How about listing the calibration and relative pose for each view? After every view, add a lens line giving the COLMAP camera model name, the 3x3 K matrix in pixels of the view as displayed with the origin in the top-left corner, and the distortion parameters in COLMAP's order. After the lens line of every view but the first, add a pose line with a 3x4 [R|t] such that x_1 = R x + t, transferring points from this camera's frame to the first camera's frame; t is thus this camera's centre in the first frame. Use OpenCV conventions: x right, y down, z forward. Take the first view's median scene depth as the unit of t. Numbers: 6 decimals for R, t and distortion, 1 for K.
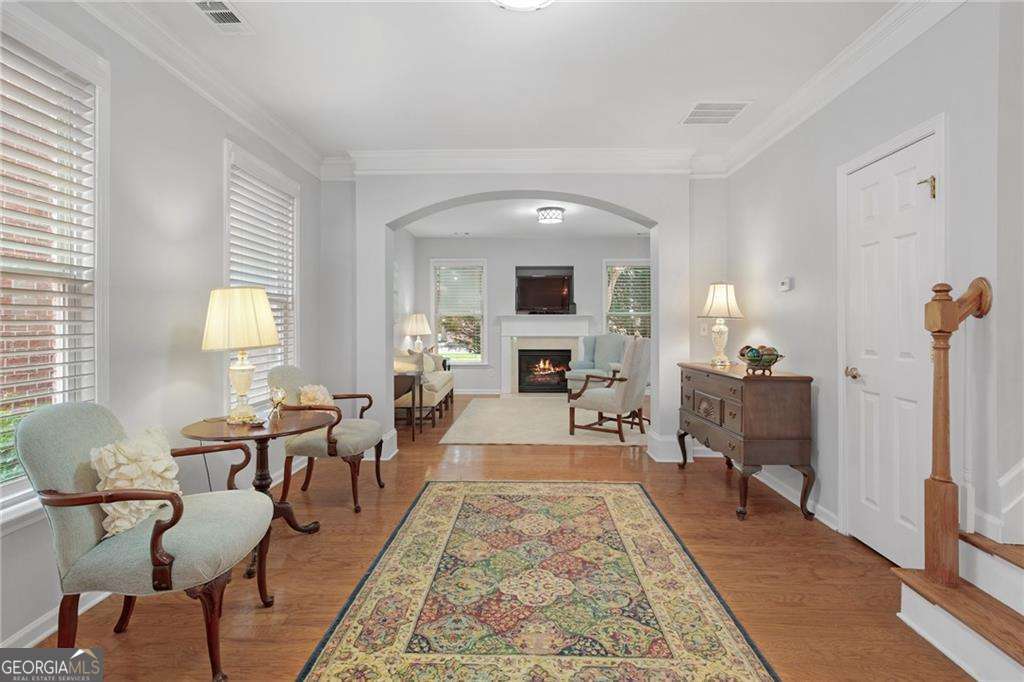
lens RADIAL K [[471.4, 0, 512.0], [0, 471.4, 341.0], [0, 0, 1]] dist [0.003131, 0.000618]
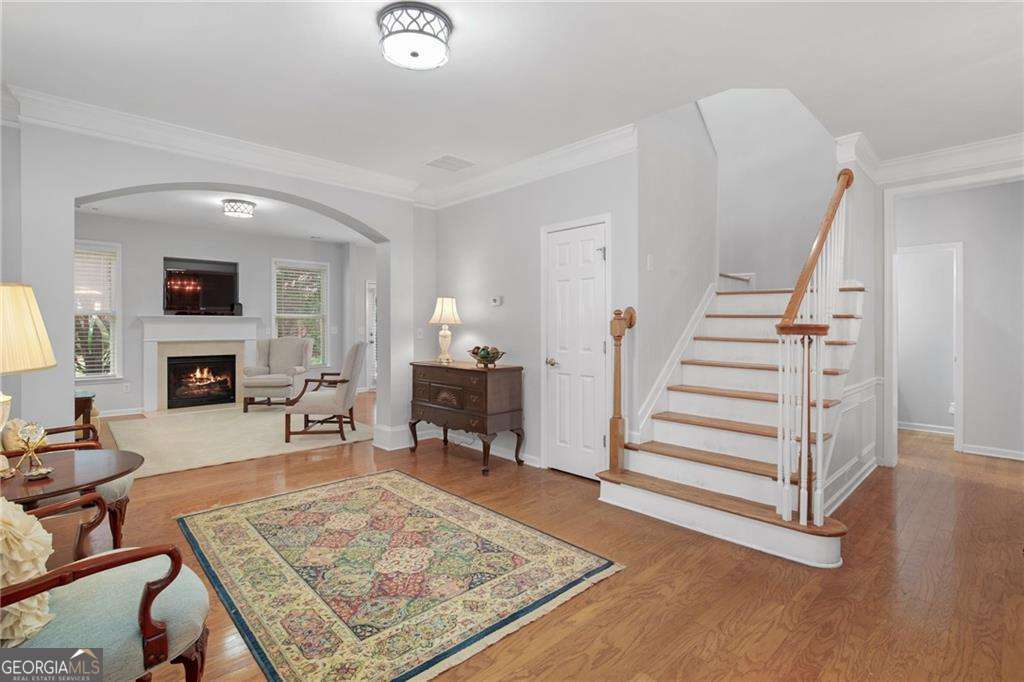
lens RADIAL K [[480.1, 0, 489.3], [0, 480.1, 342.0], [0, 0, 1]] dist [-0.032795, 0.000041]
pose [[0.722640, -0.022430, 0.690861, -0.442737], [0.020999, 0.999724, 0.010493, -0.016303], [-0.690906, 0.006925, 0.722912, 0.006883]]
